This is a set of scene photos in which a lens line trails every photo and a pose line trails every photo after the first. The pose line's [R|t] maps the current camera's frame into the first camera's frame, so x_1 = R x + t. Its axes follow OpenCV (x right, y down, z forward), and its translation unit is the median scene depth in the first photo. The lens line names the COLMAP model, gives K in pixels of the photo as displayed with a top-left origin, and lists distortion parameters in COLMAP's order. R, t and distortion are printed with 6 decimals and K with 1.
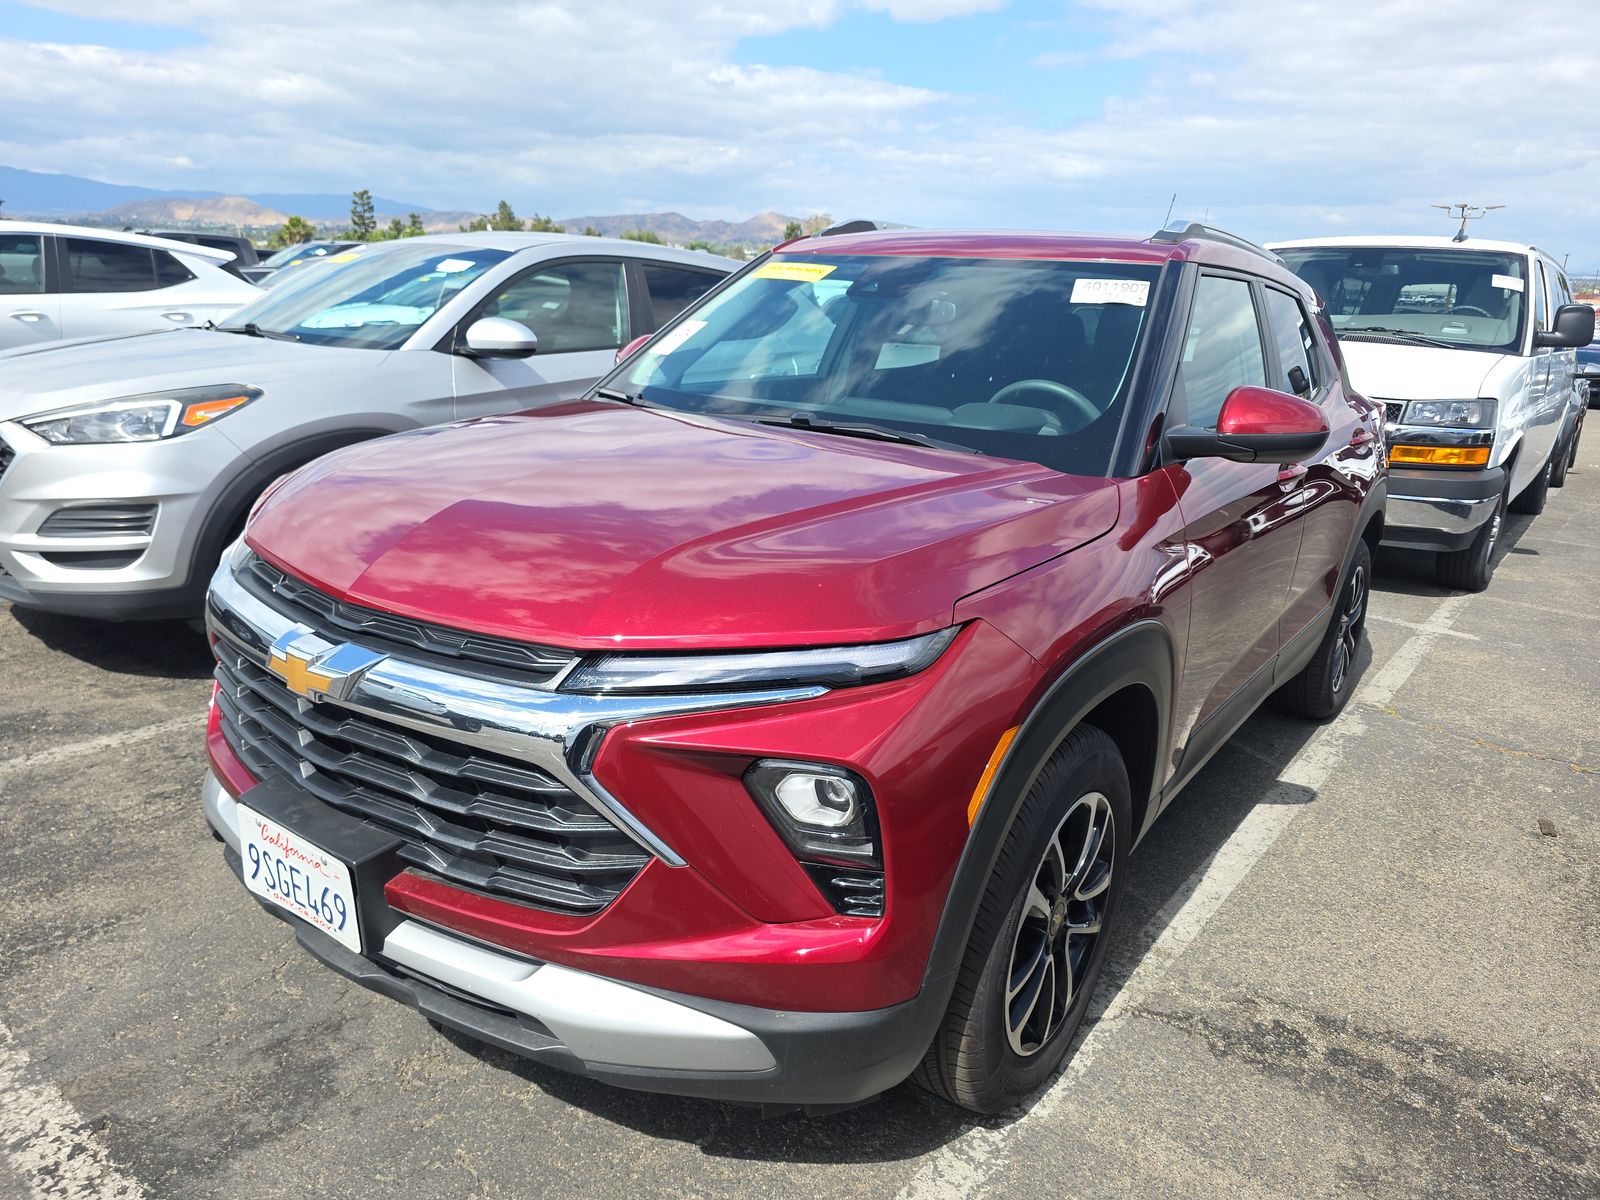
lens RADIAL K [[1080.8, 0, 815.3], [0, 1080.8, 603.5], [0, 0, 1]] dist [0.019710, -0.016925]
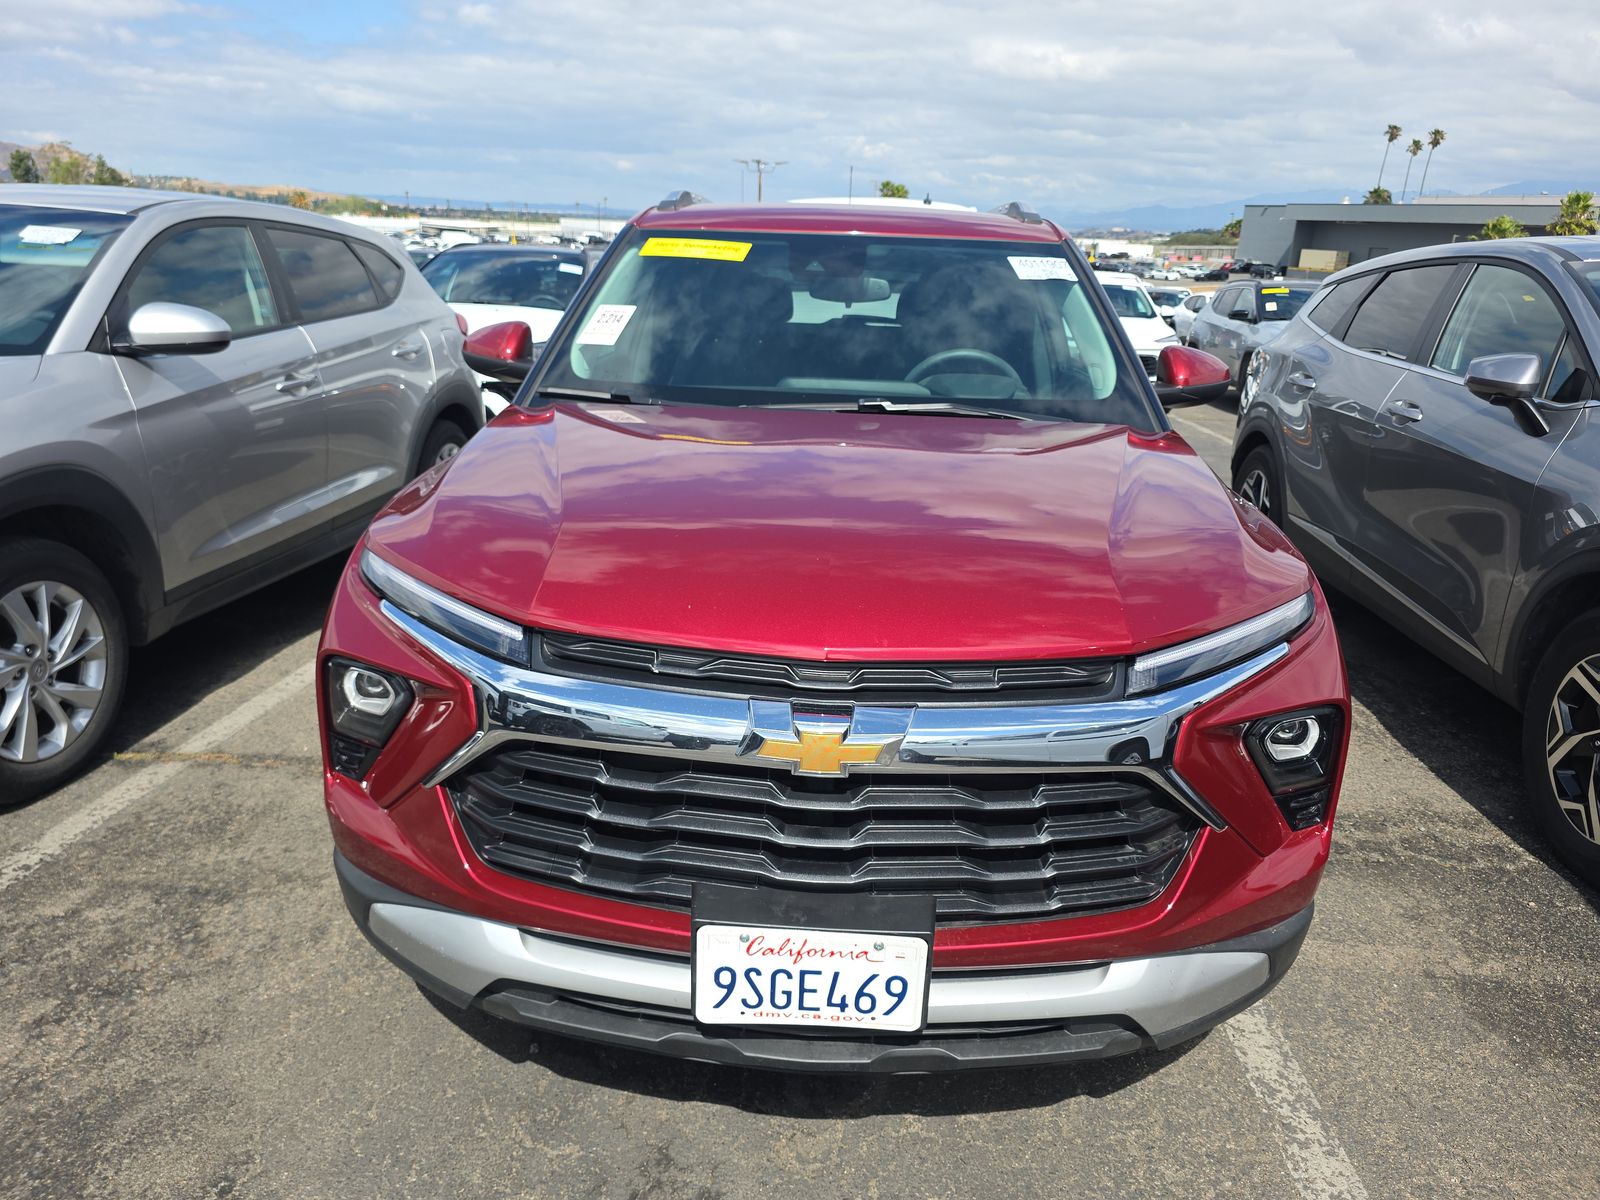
lens RADIAL K [[1080.8, 0, 814.3], [0, 1080.8, 605.8], [0, 0, 1]] dist [0.019710, -0.016925]
pose [[0.834426, -0.182538, 0.520012, -0.676871], [0.156767, 0.983193, 0.093573, -0.098817], [-0.528353, 0.003441, 0.849018, 0.195158]]
